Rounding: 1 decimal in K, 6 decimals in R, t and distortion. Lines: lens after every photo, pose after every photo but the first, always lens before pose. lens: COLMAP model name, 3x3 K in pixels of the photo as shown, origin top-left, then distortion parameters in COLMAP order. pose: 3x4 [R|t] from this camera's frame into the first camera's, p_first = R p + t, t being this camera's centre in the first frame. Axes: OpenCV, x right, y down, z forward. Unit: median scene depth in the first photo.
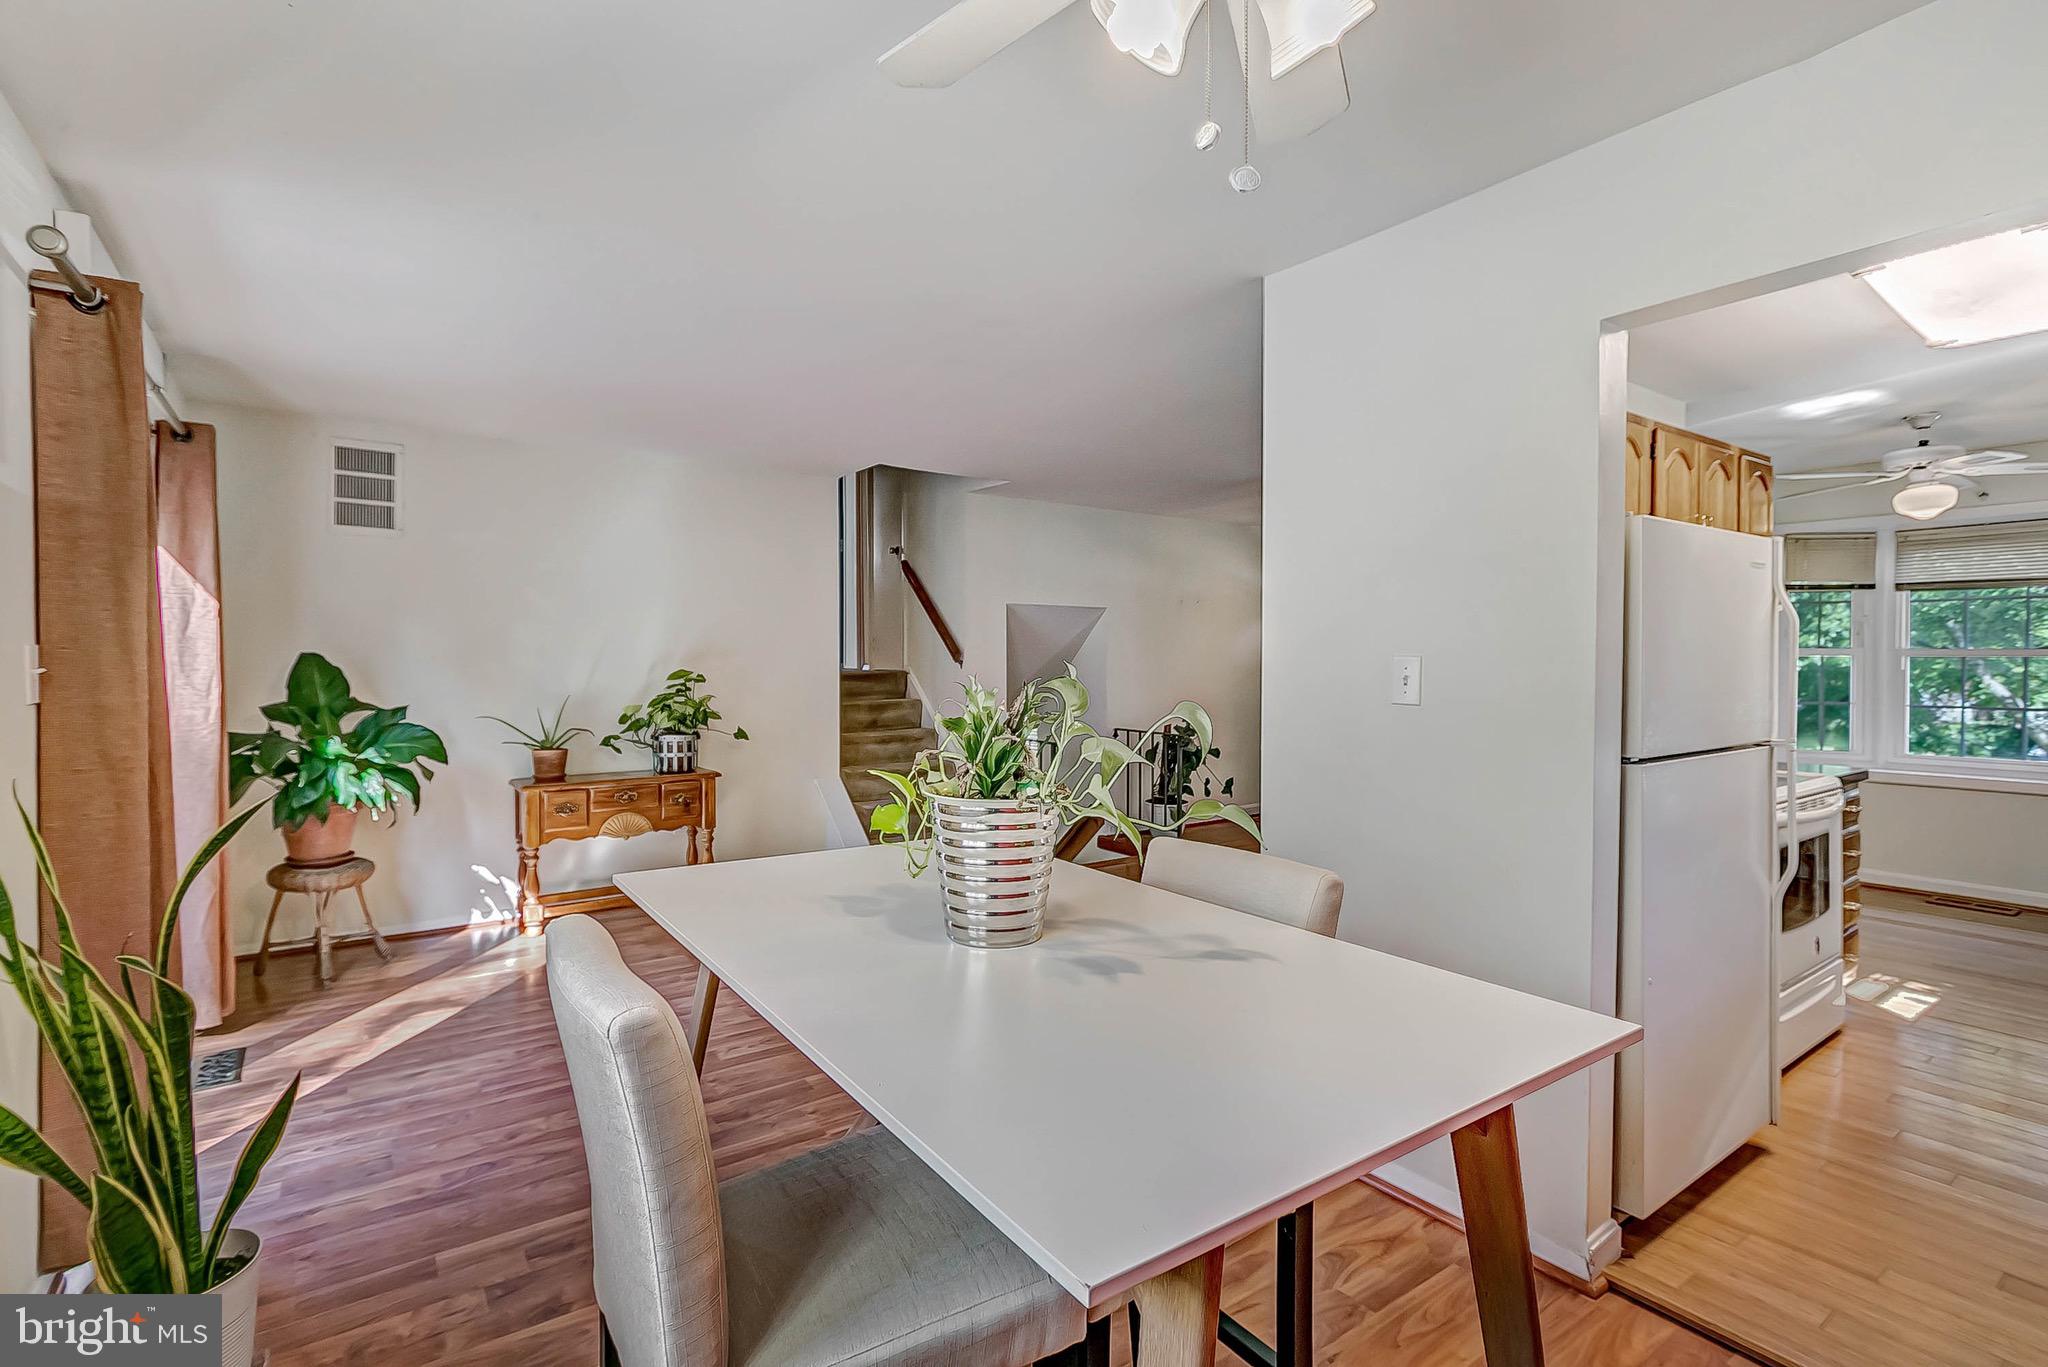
lens RADIAL K [[973.4, 0, 1024.0], [0, 973.4, 683.5], [0, 0, 1]] dist [0.002719, 0.000298]
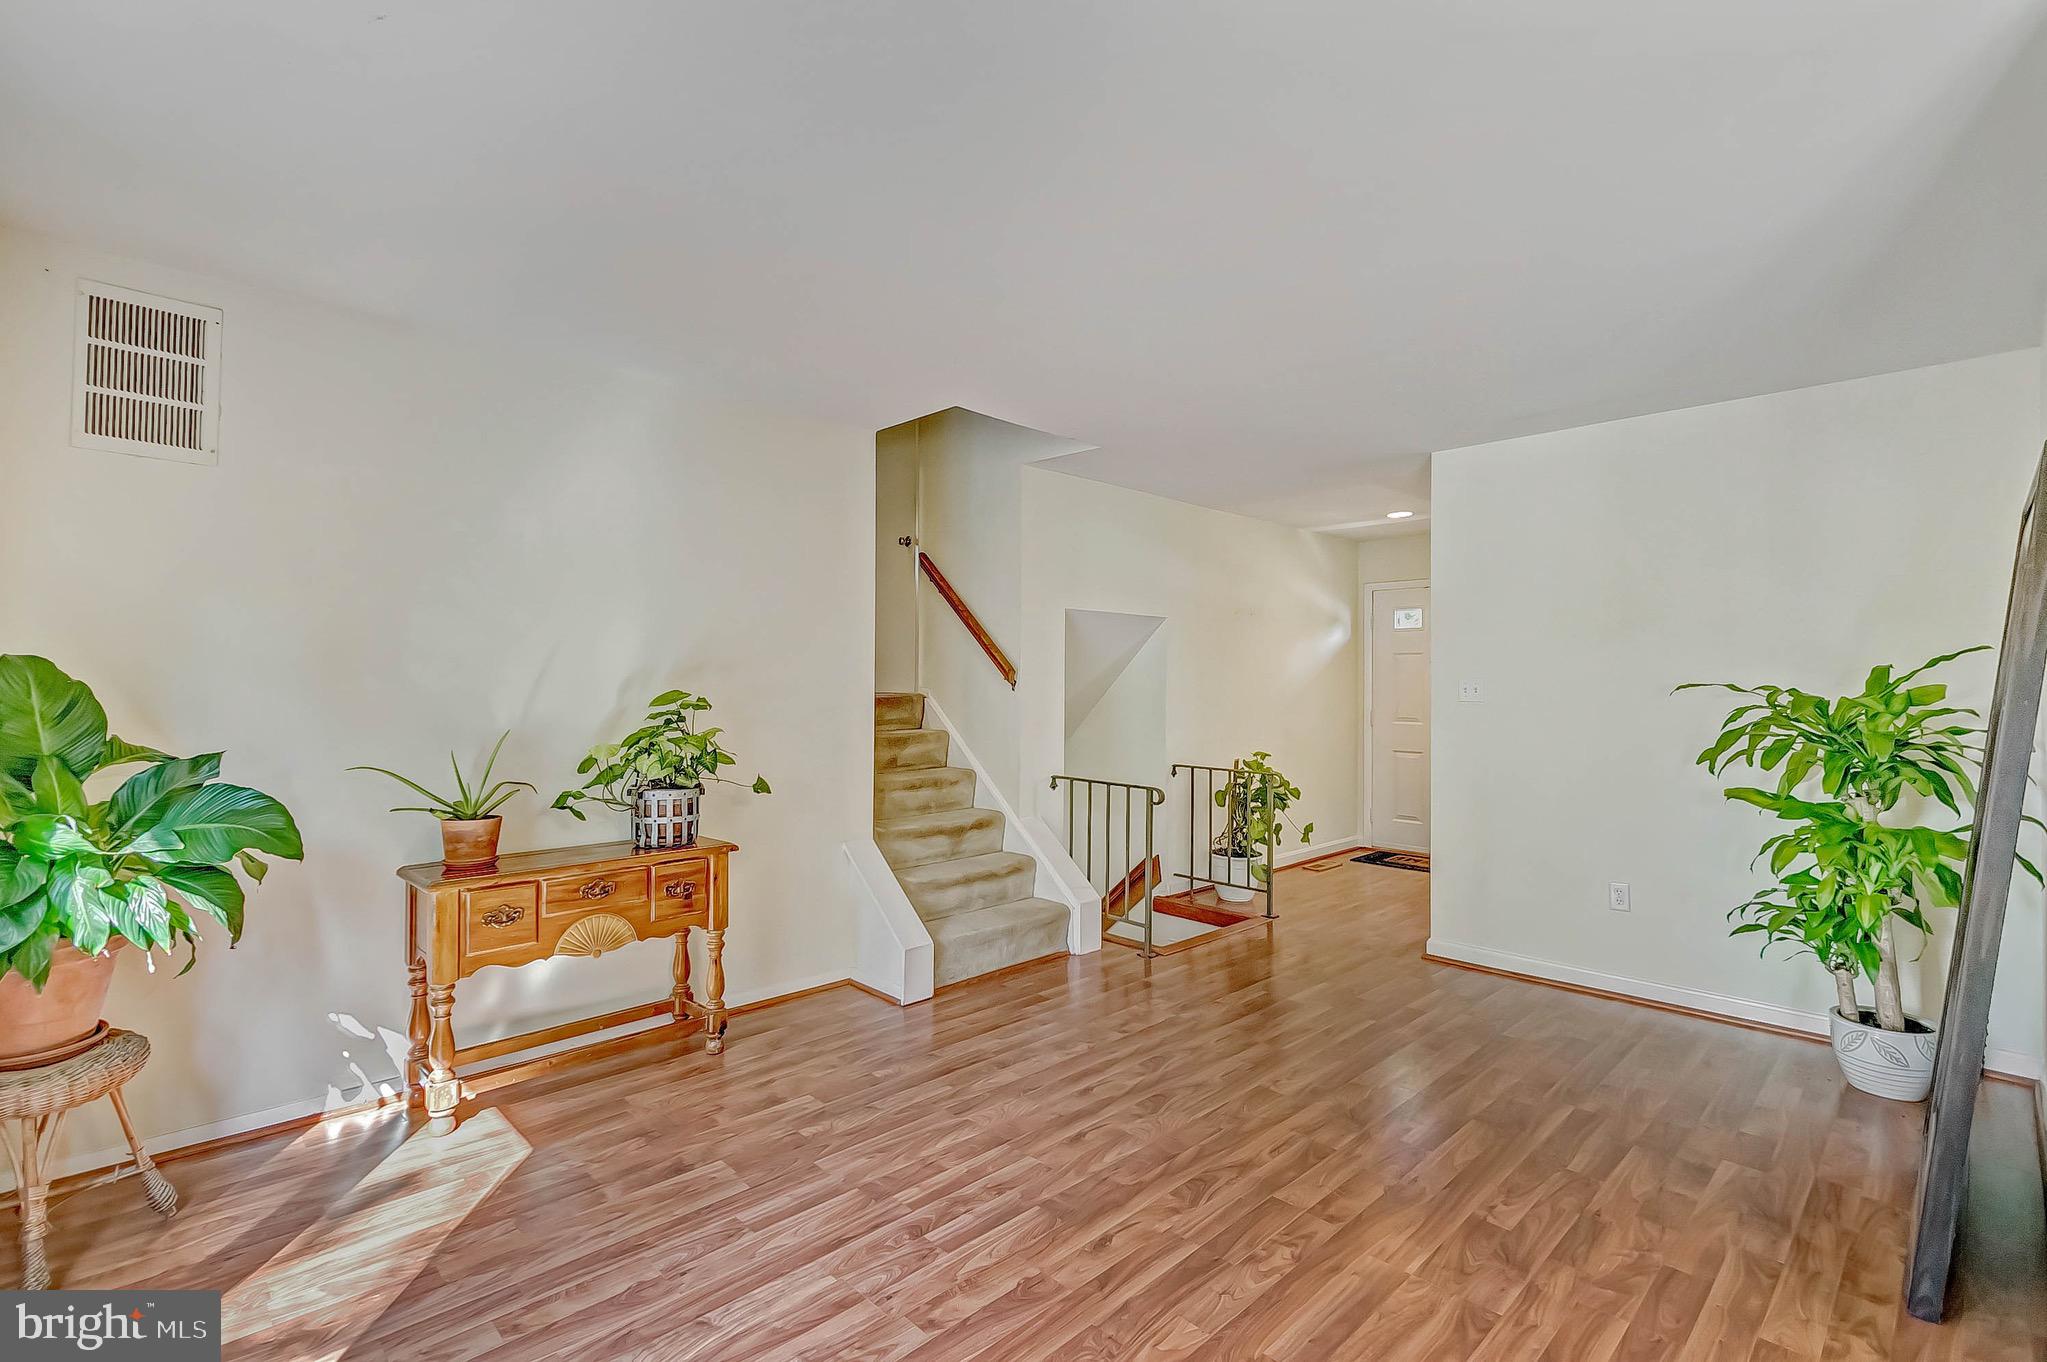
lens RADIAL K [[957.7, 0, 1034.5], [0, 957.7, 677.6], [0, 0, 1]] dist [0.012611, -0.008383]
pose [[0.988121, 0.003006, 0.153651, -0.224296], [0.002072, 0.999457, -0.032874, -0.001004], [-0.153667, 0.032802, 0.987578, 0.333953]]
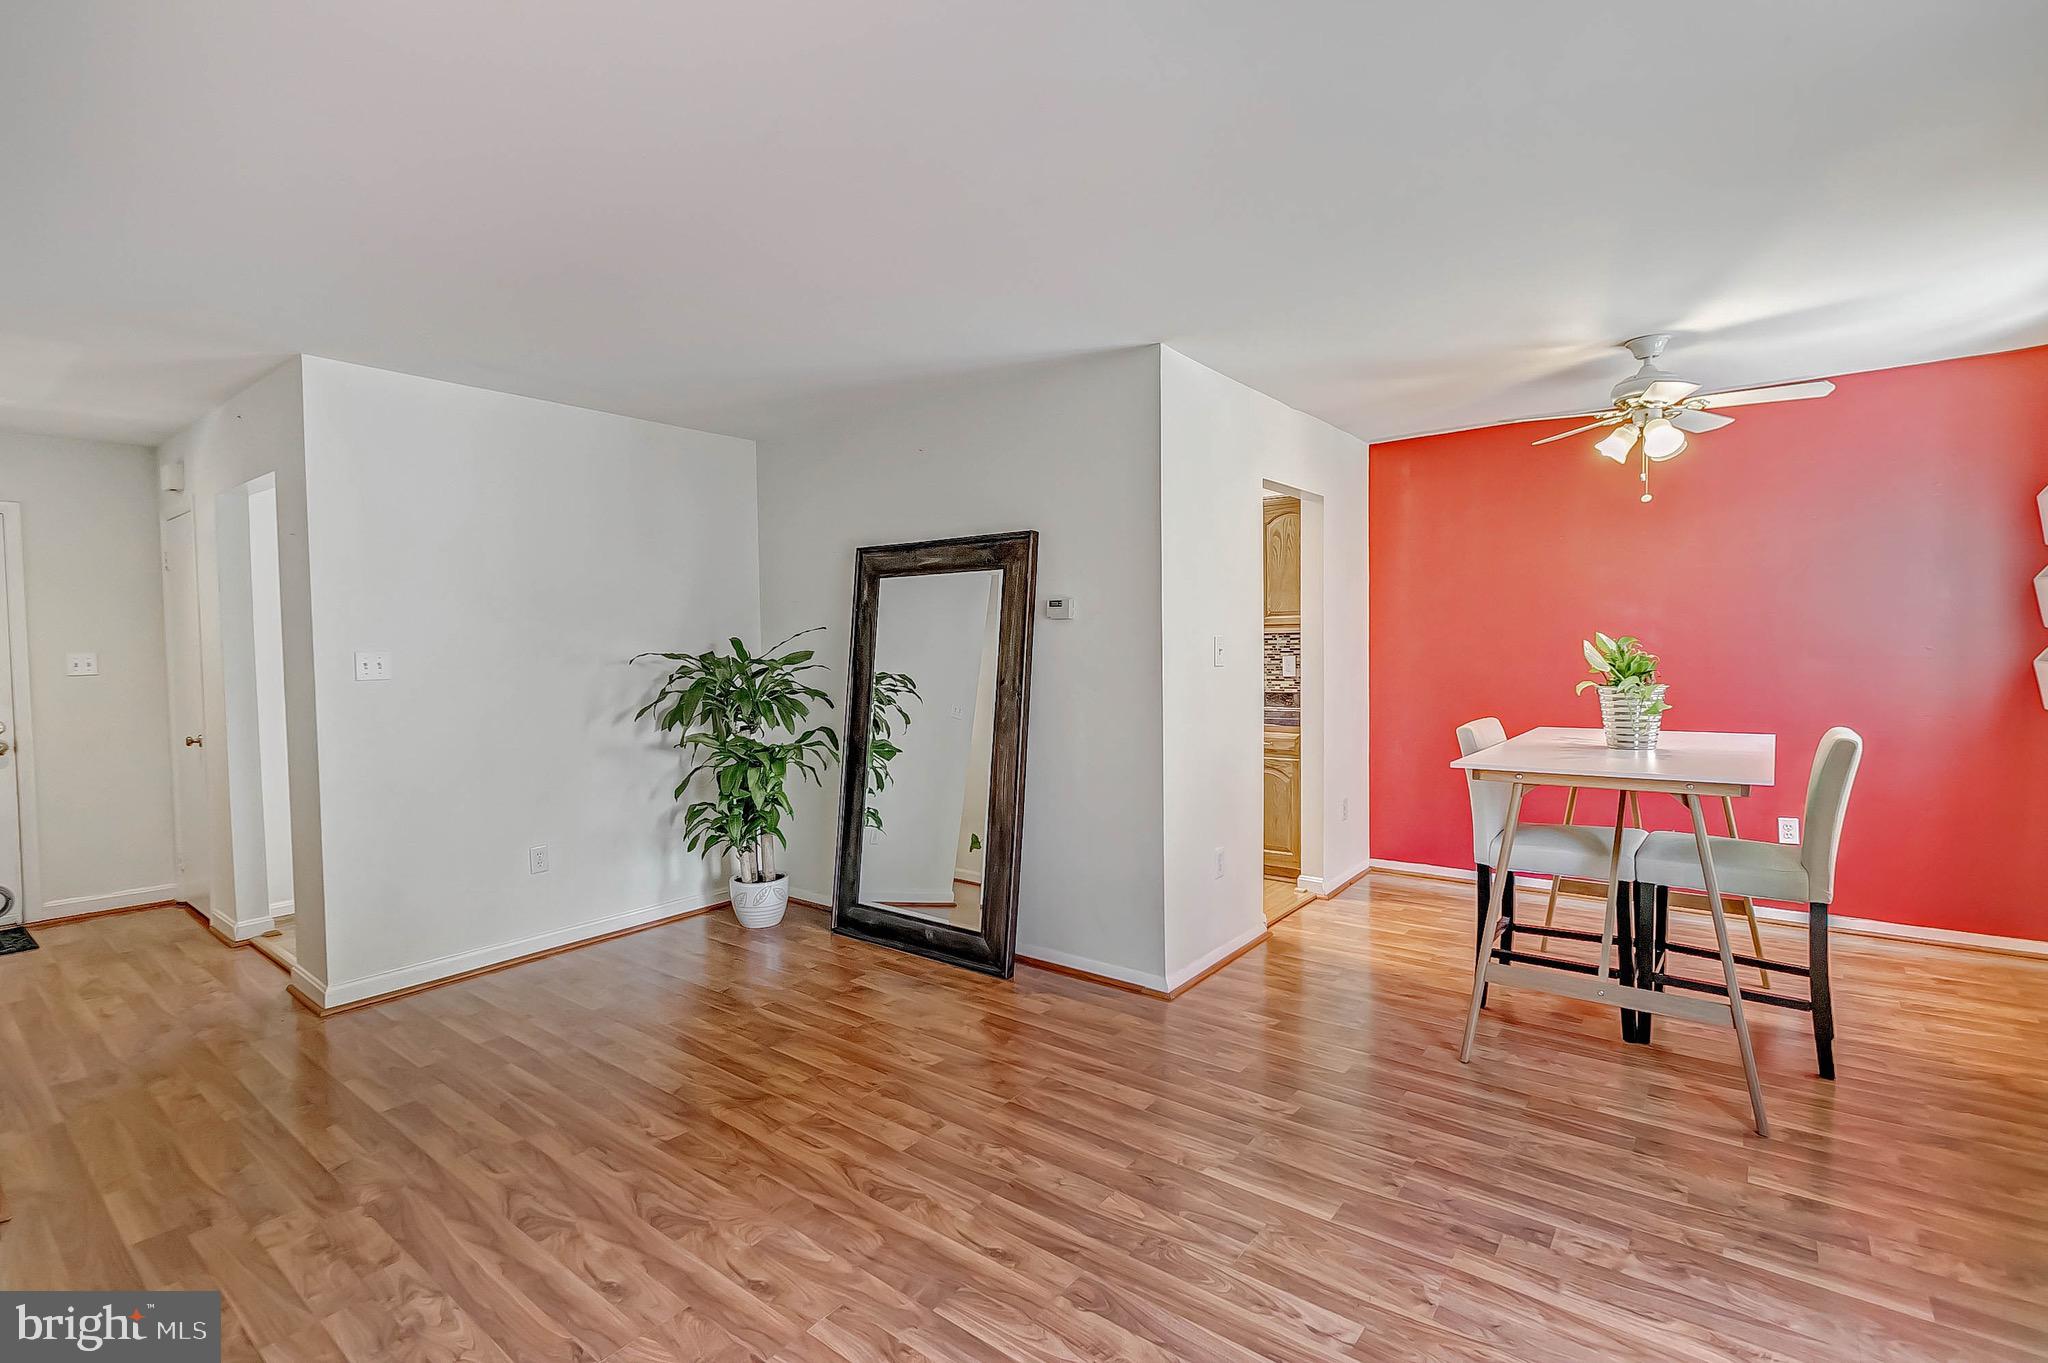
lens RADIAL K [[914.7, 0, 1027.4], [0, 914.7, 686.9], [0, 0, 1]] dist [0.001006, -0.000438]
pose [[-0.287074, -0.040878, 0.957036, -0.511225], [0.040664, 0.997668, 0.054812, -0.021142], [-0.957045, 0.054652, -0.284742, 0.894264]]
